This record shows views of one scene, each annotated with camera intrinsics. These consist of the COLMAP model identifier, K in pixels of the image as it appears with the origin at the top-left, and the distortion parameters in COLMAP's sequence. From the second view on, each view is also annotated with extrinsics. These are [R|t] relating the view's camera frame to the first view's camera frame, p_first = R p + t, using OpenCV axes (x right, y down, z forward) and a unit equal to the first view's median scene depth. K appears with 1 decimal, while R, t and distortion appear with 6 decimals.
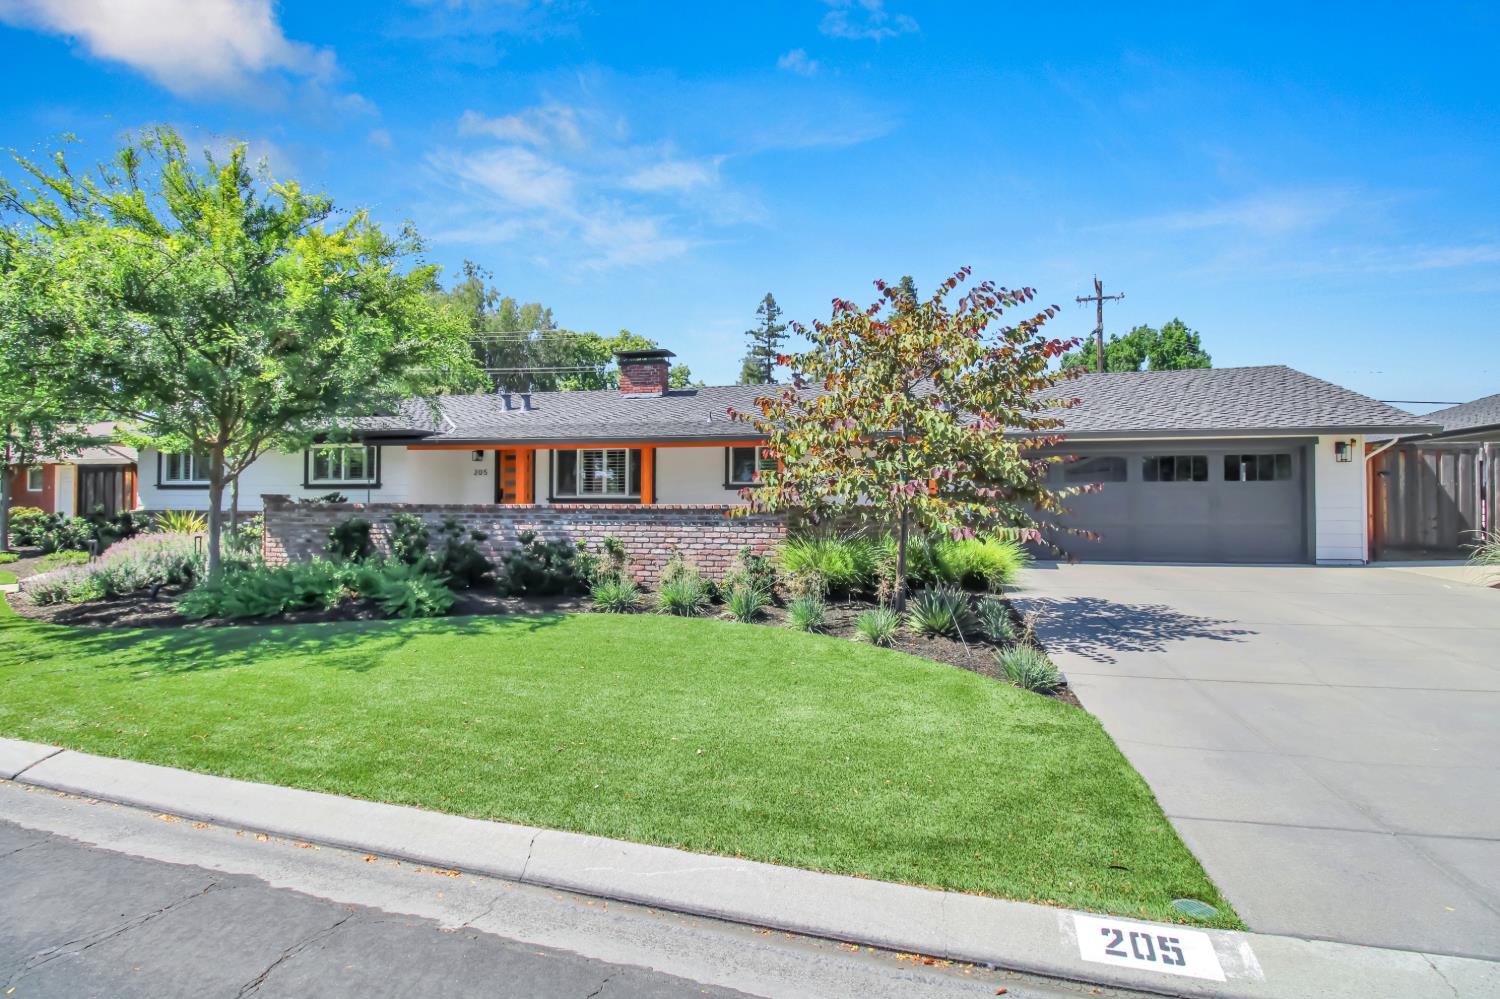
lens RADIAL K [[703.9, 0, 750.6], [0, 703.9, 499.1], [0, 0, 1]] dist [0.000089, -0.000295]
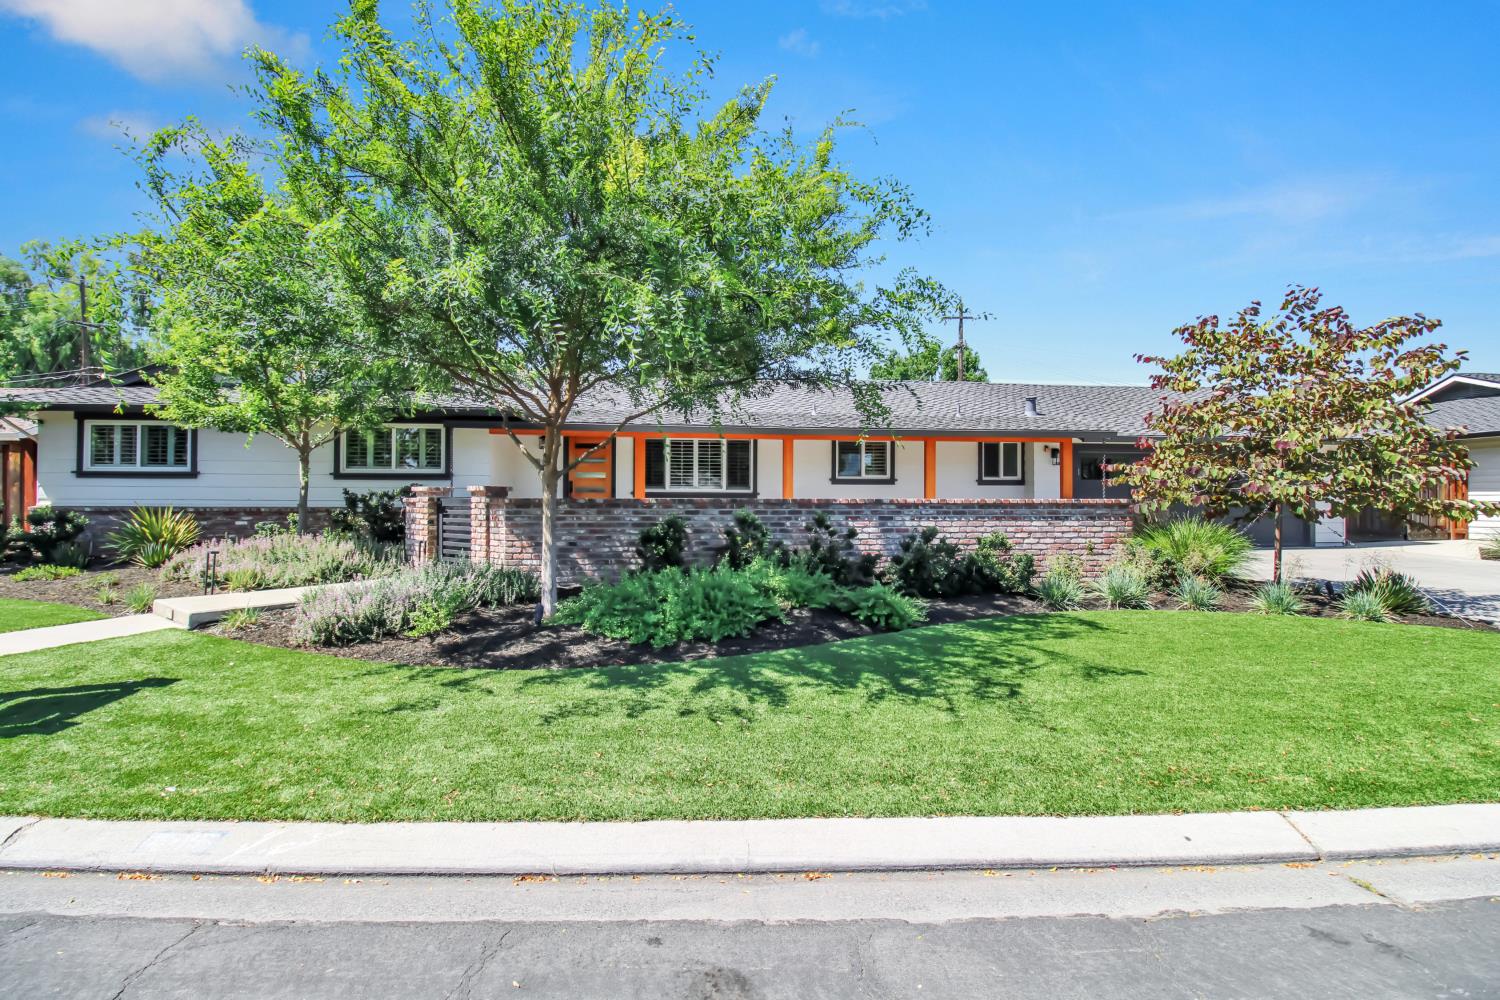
lens RADIAL K [[696.3, 0, 754.5], [0, 696.3, 492.7], [0, 0, 1]] dist [0.001049, -0.013273]
pose [[0.945432, 0.003263, 0.325804, -0.793955], [-0.002882, 0.999994, -0.001654, 0.001174], [-0.325808, 0.000625, 0.945436, 0.195814]]
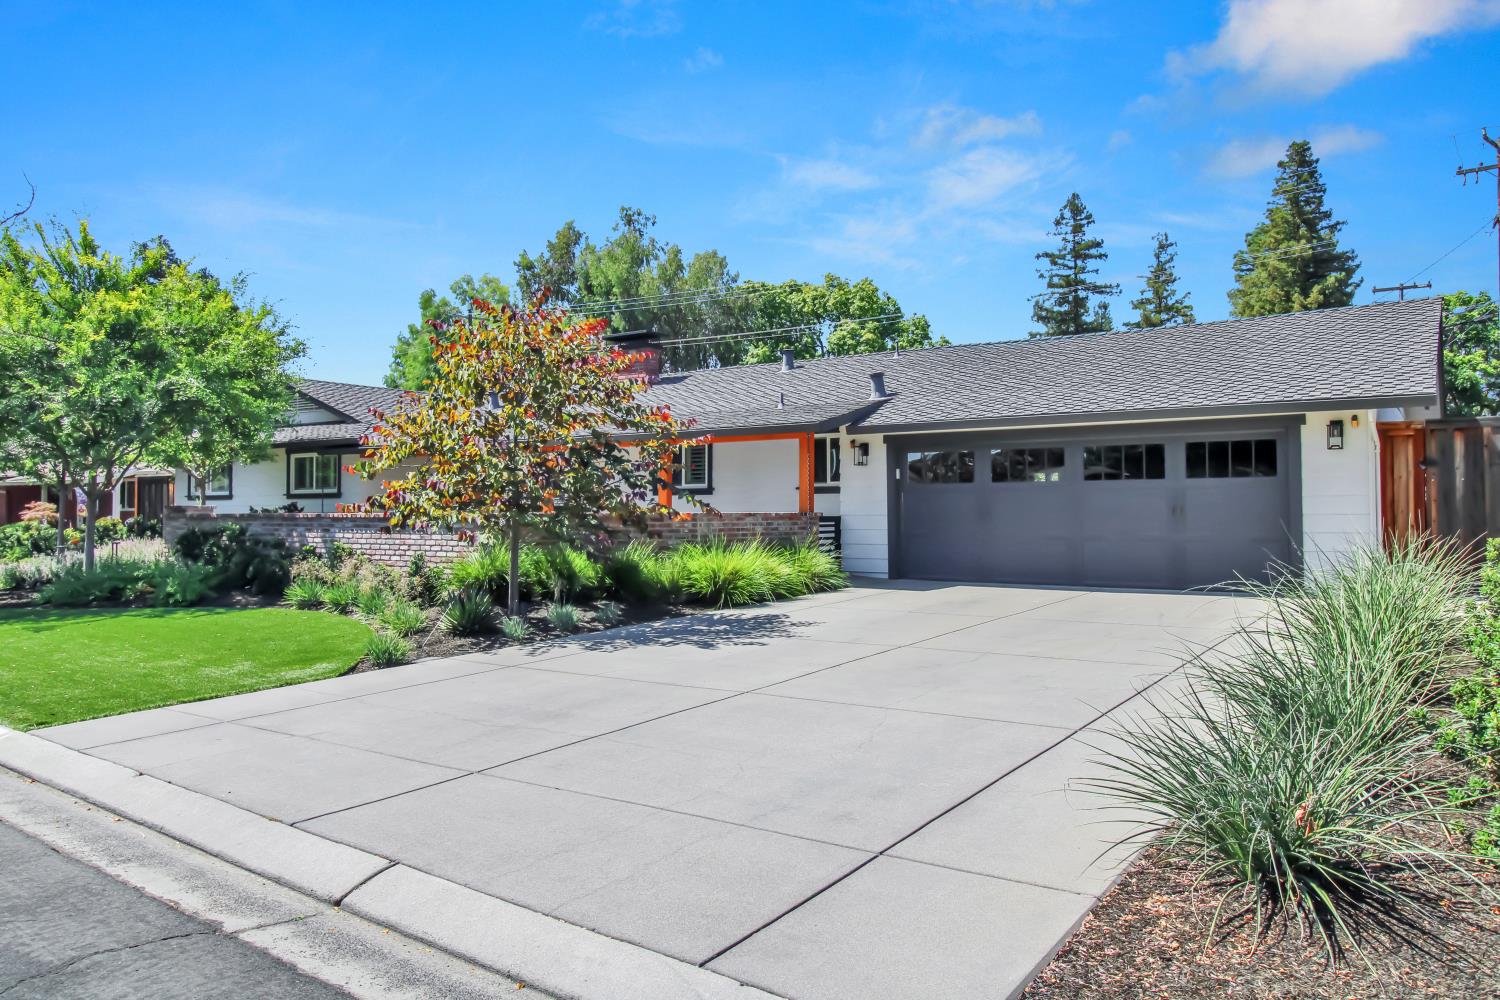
lens RADIAL K [[1034.3, 0, 748.2], [0, 1034.3, 499.2], [0, 0, 1]] dist [0.025951, -0.019762]
pose [[0.932010, -0.008855, -0.362323, 0.932161], [0.007155, 0.999956, -0.006032, -0.000455], [0.362361, 0.003029, 0.932033, -0.255931]]
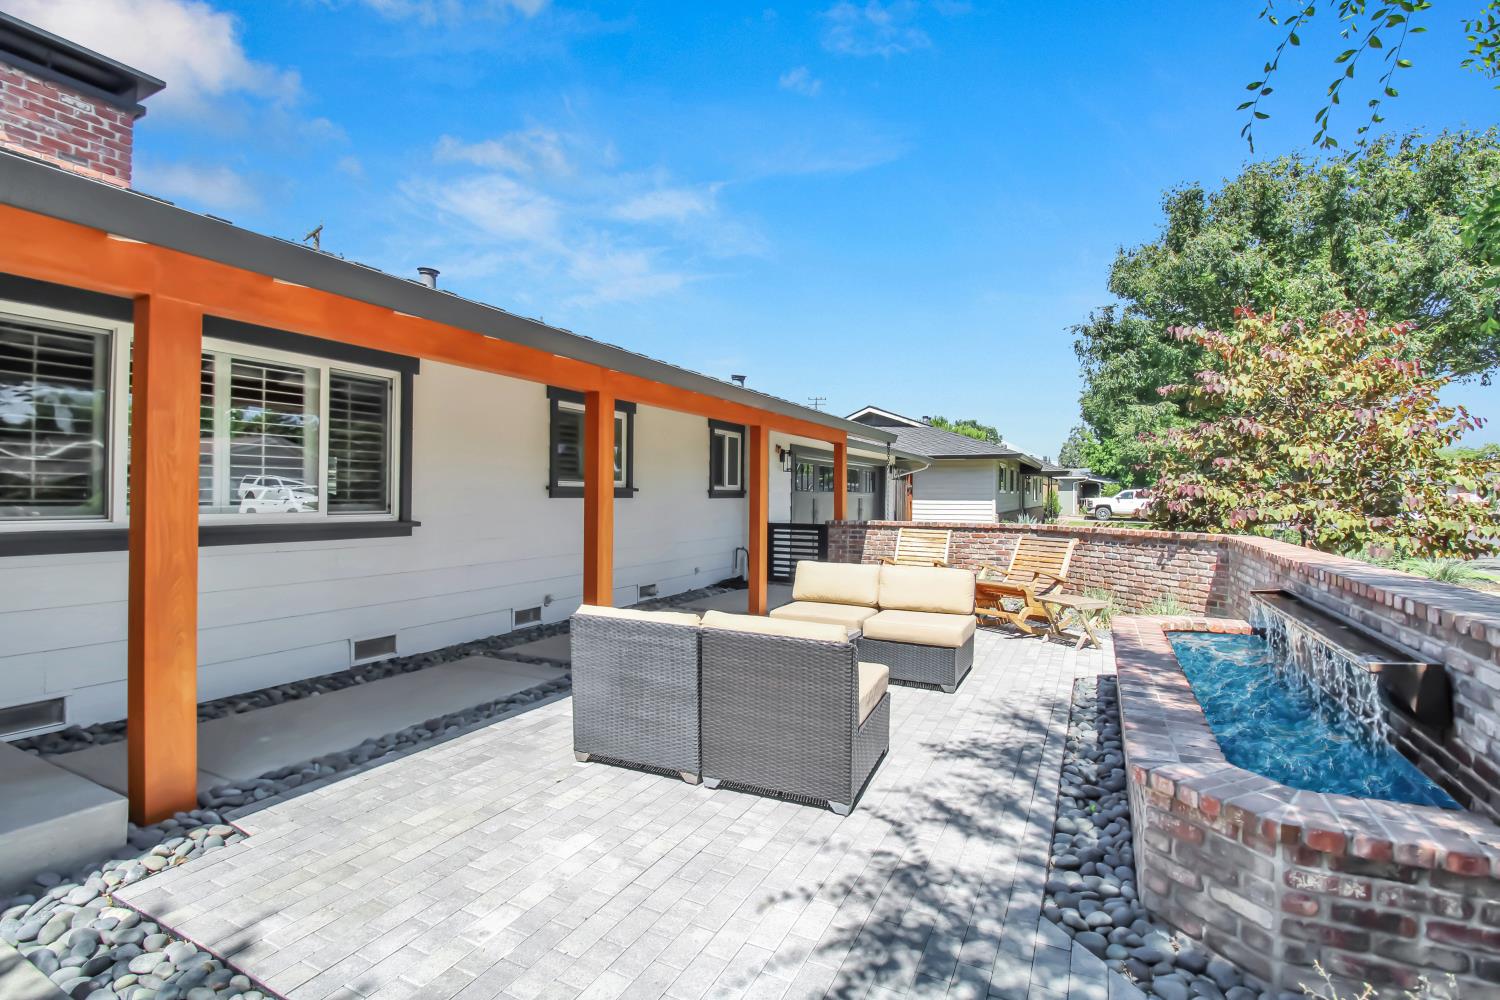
lens RADIAL K [[696.3, 0, 754.5], [0, 696.3, 492.7], [0, 0, 1]] dist [0.001049, -0.013273]
pose [[0.225067, 0.002146, 0.974341, -0.797394], [-0.016086, 0.999869, 0.001513, -0.033321], [-0.974211, -0.016013, 0.225072, 1.325097]]
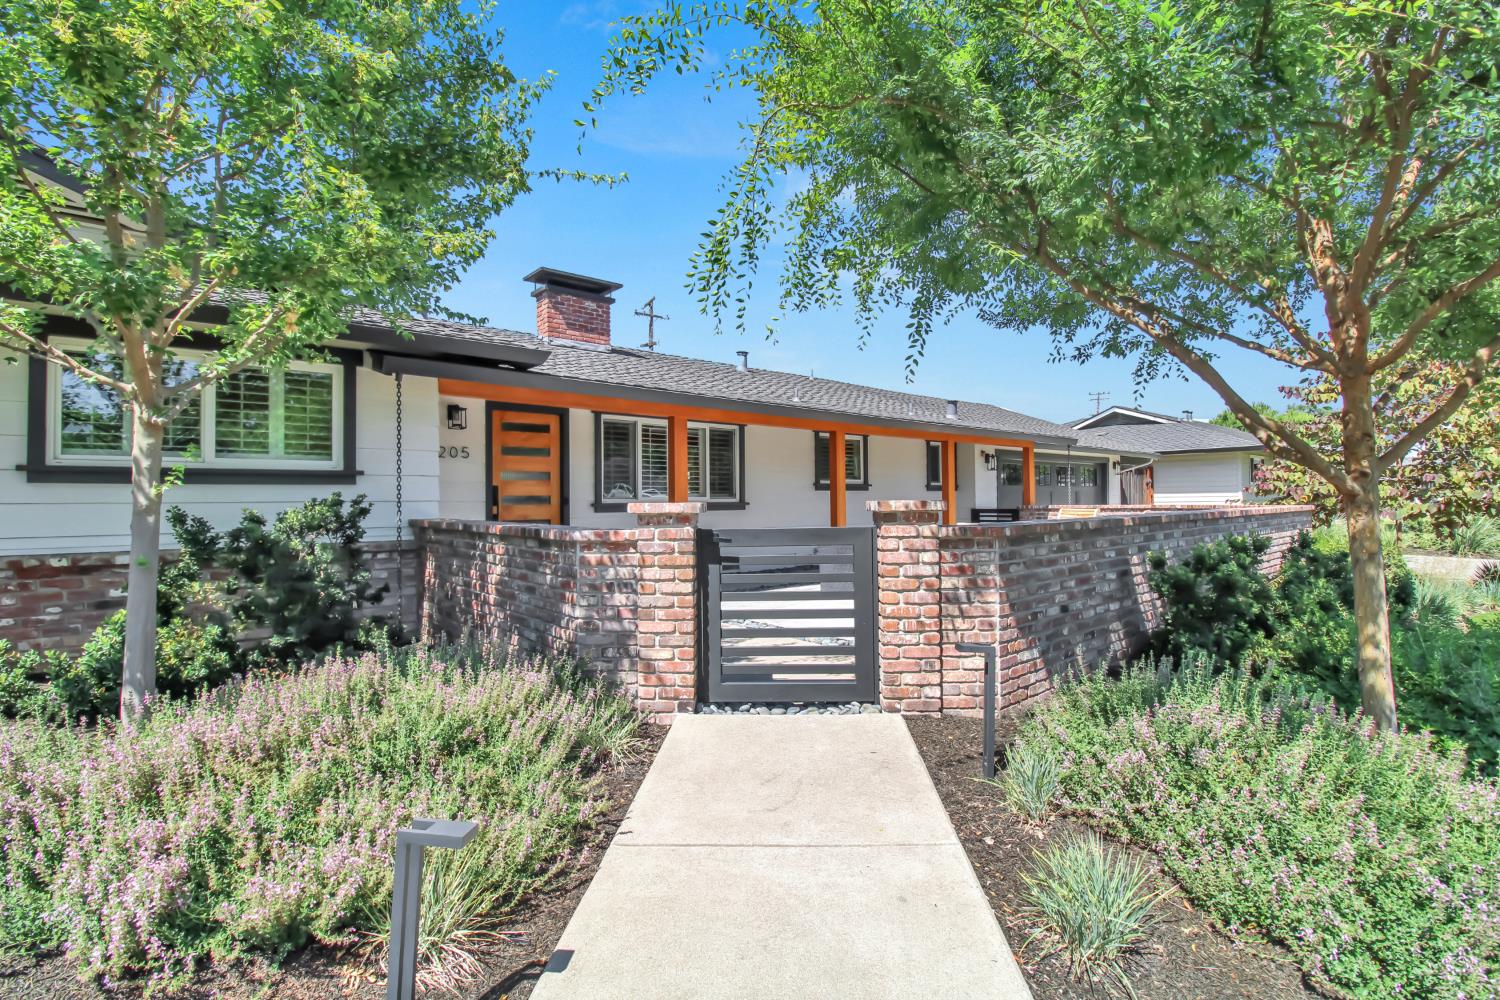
lens RADIAL K [[696.3, 0, 754.5], [0, 696.3, 492.7], [0, 0, 1]] dist [0.001049, -0.013273]
pose [[0.582124, 0.000539, 0.813100, -1.242975], [0.005528, 0.999974, -0.004620, -0.012393], [-0.813081, 0.007185, 0.582106, 1.041376]]
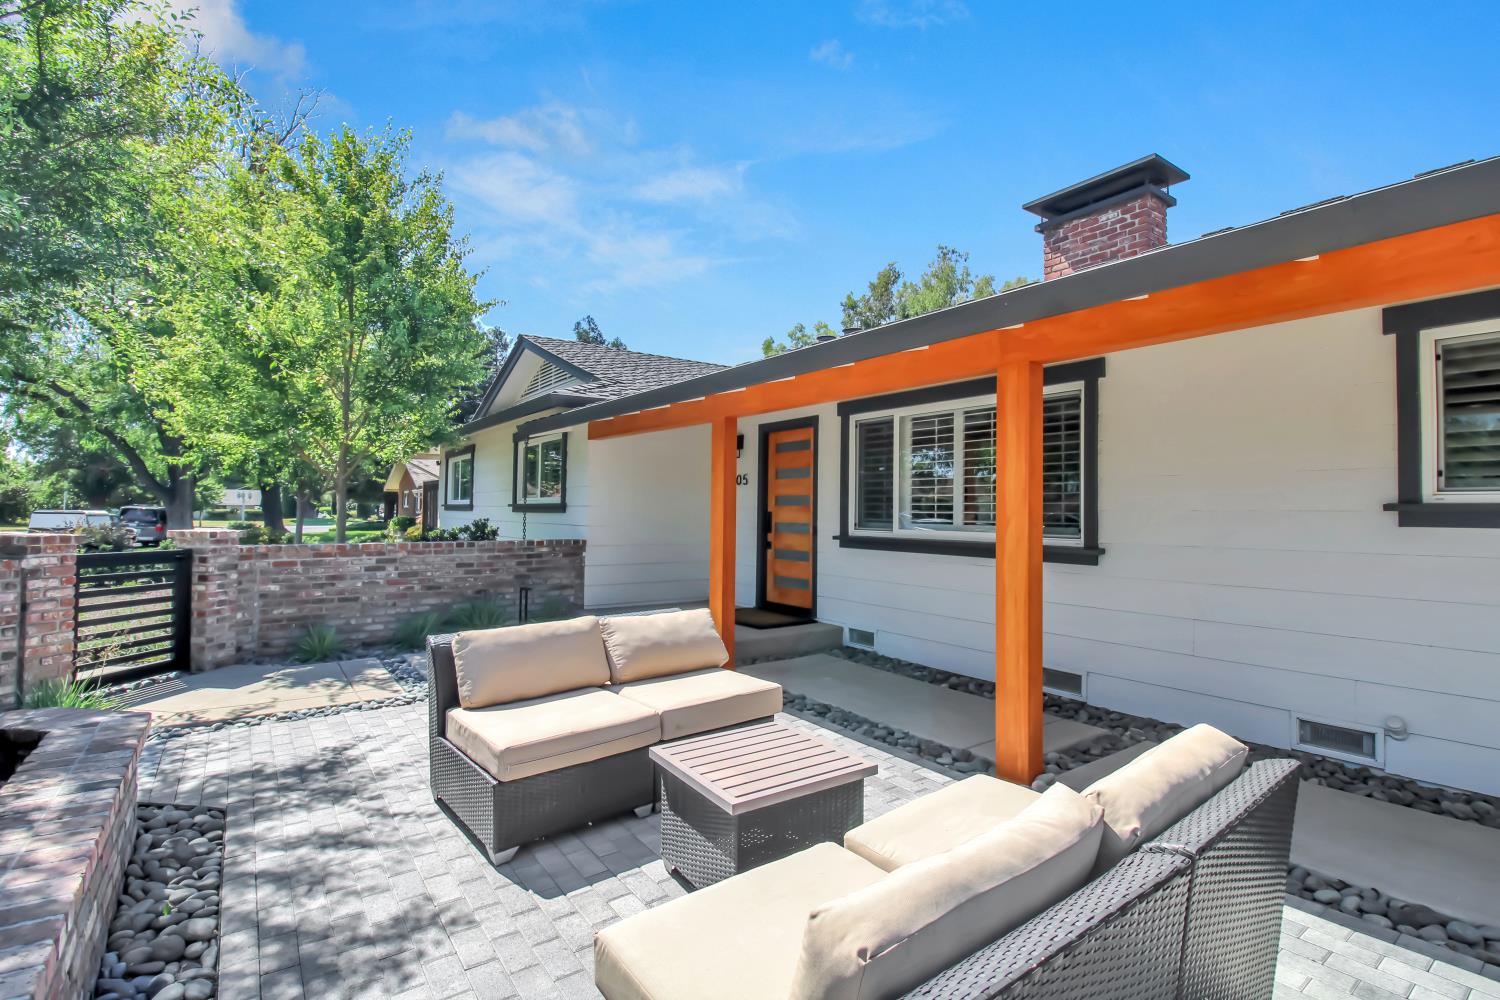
lens RADIAL K [[696.3, 0, 754.5], [0, 696.3, 492.7], [0, 0, 1]] dist [0.001049, -0.013273]
pose [[0.759933, -0.013162, -0.649868, -0.087000], [-0.003751, 0.999690, -0.024634, -0.031008], [0.649990, 0.021158, 0.759648, 1.180924]]
